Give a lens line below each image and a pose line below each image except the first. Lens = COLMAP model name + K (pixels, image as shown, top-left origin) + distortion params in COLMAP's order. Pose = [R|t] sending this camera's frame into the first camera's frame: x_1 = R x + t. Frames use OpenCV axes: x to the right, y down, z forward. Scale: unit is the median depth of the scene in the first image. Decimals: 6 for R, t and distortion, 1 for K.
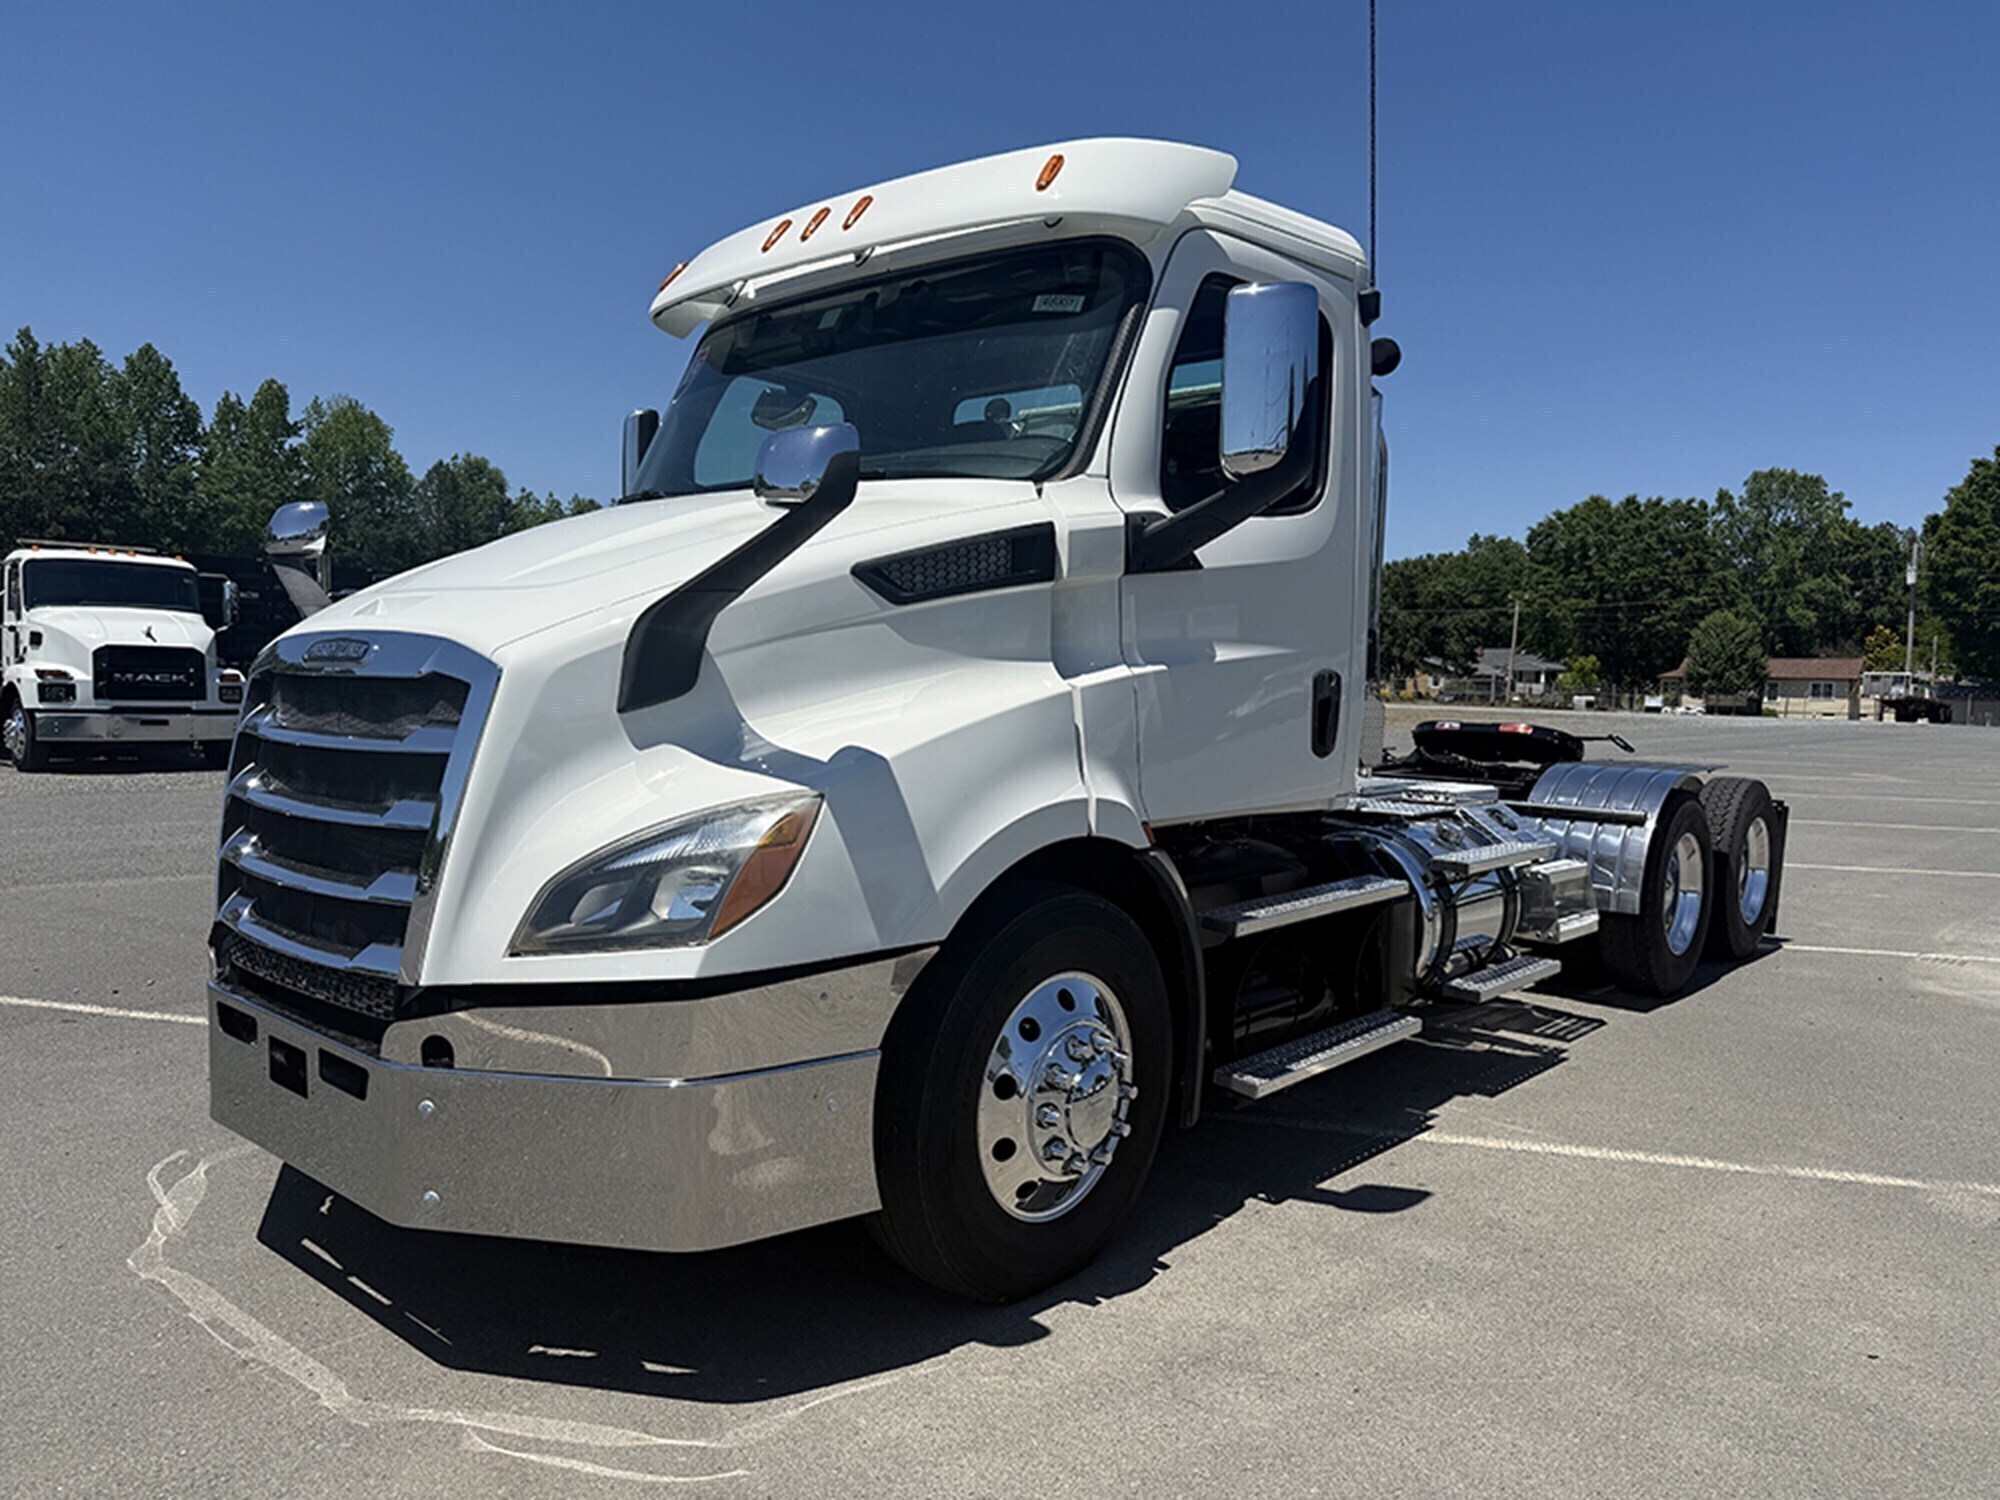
lens RADIAL K [[1319.9, 0, 1000.0], [0, 1319.9, 750.0], [0, 0, 1]] dist [0.000940, 0.000327]
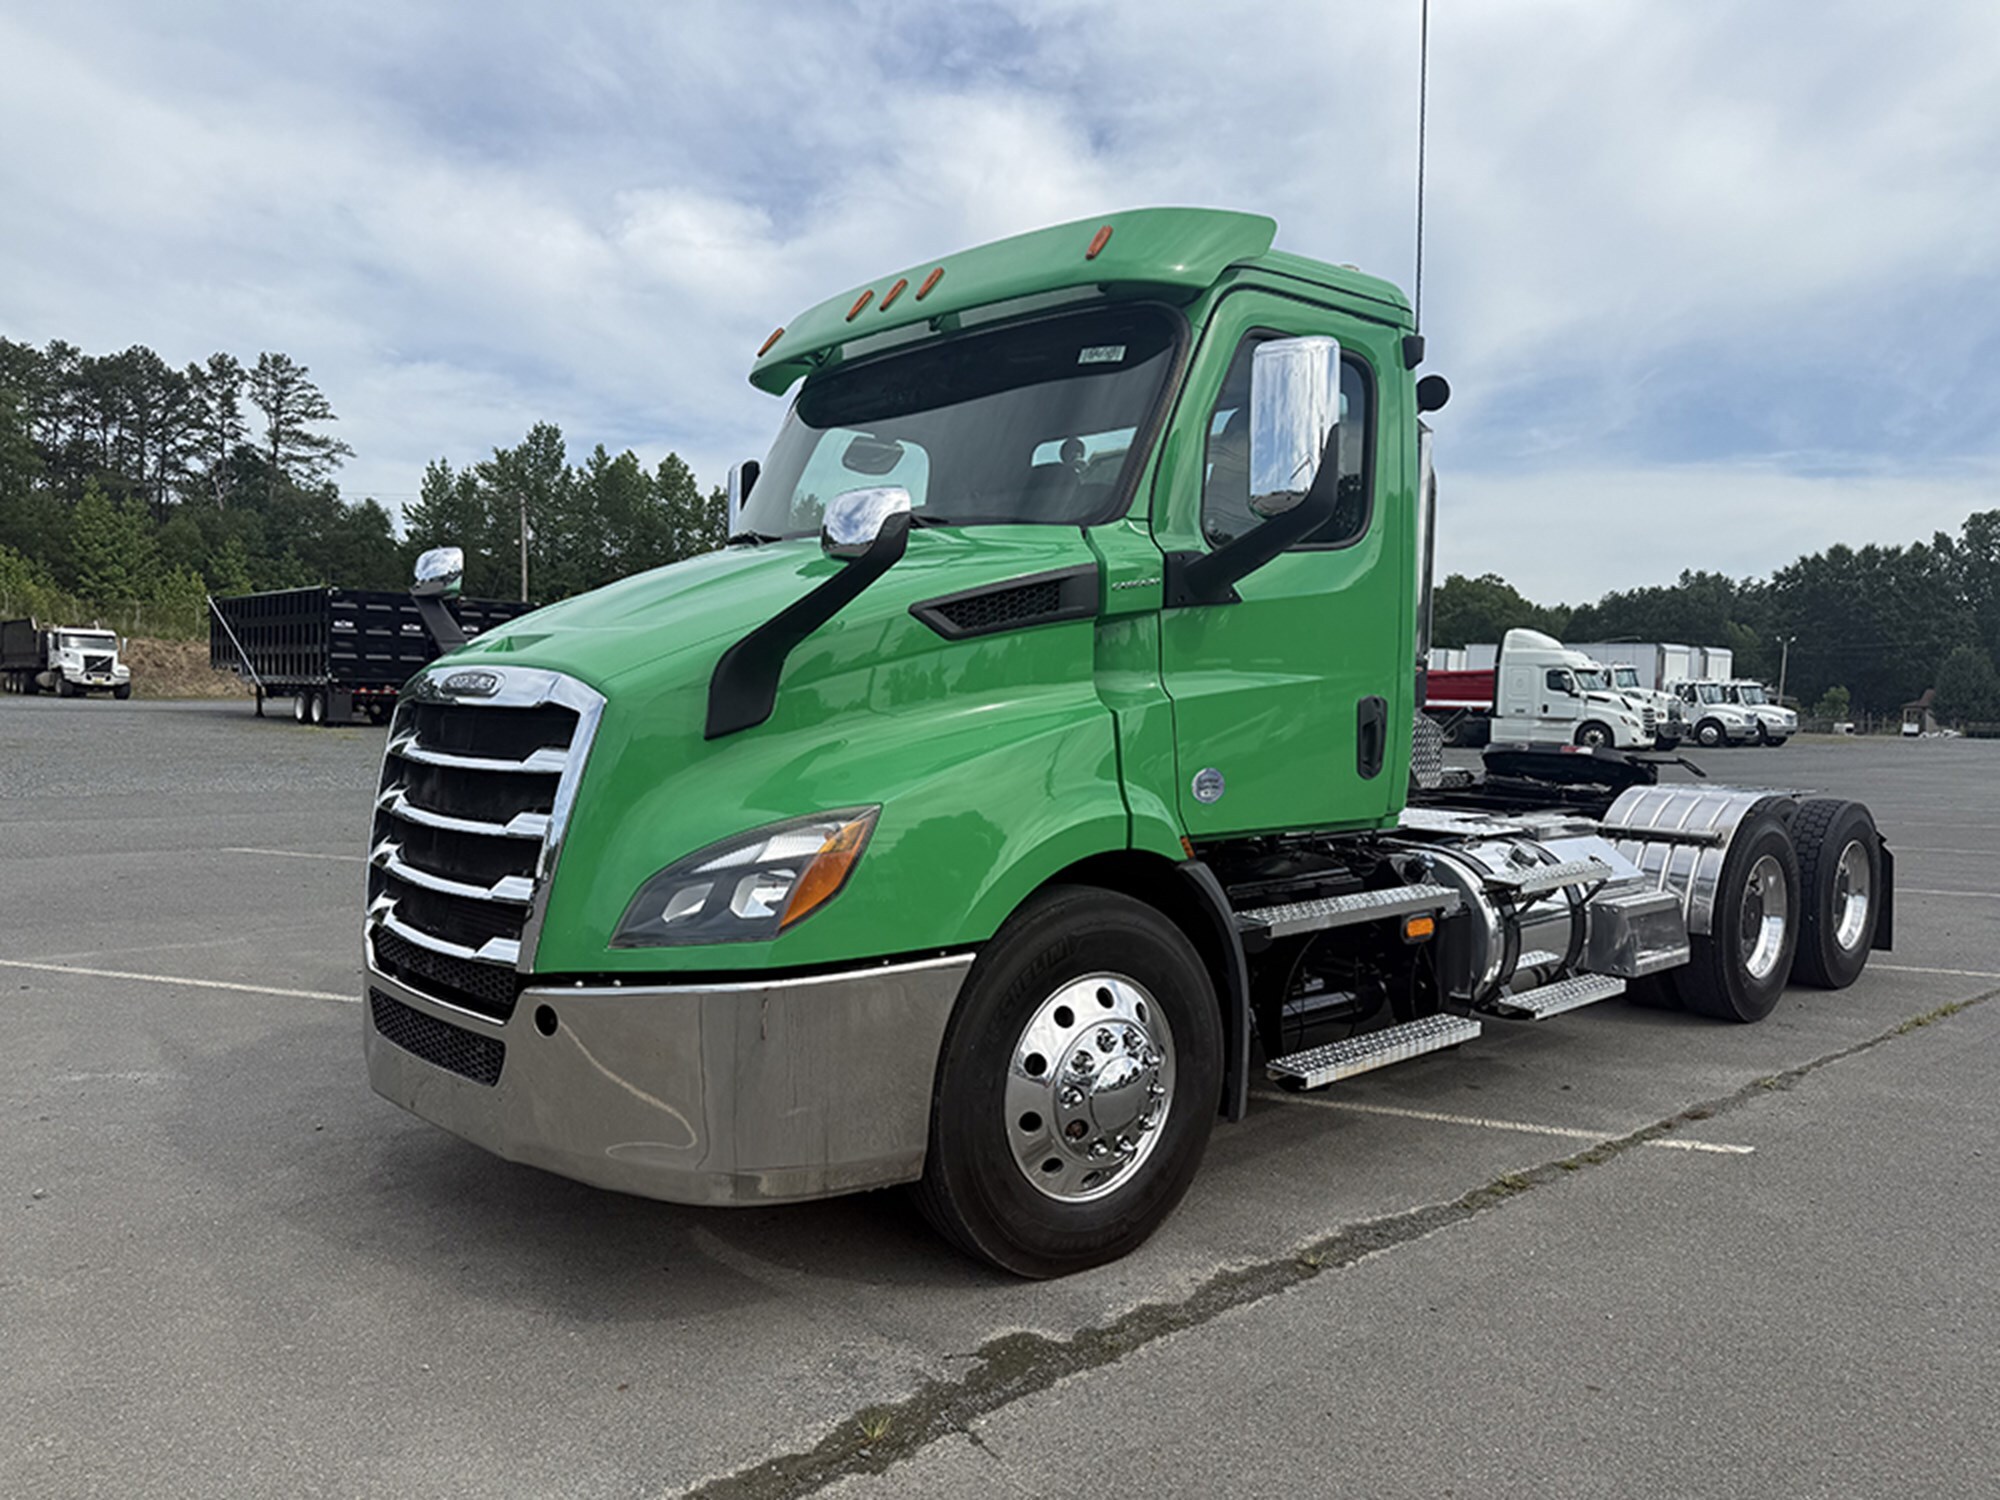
lens RADIAL K [[1319.9, 0, 1000.0], [0, 1319.9, 750.0], [0, 0, 1]] dist [0.000940, 0.000327]
pose [[0.996257, -0.004417, -0.086332, 0.054979], [0.002666, 0.999789, -0.020382, 0.005872], [0.086404, 0.020075, 0.996058, -0.099394]]
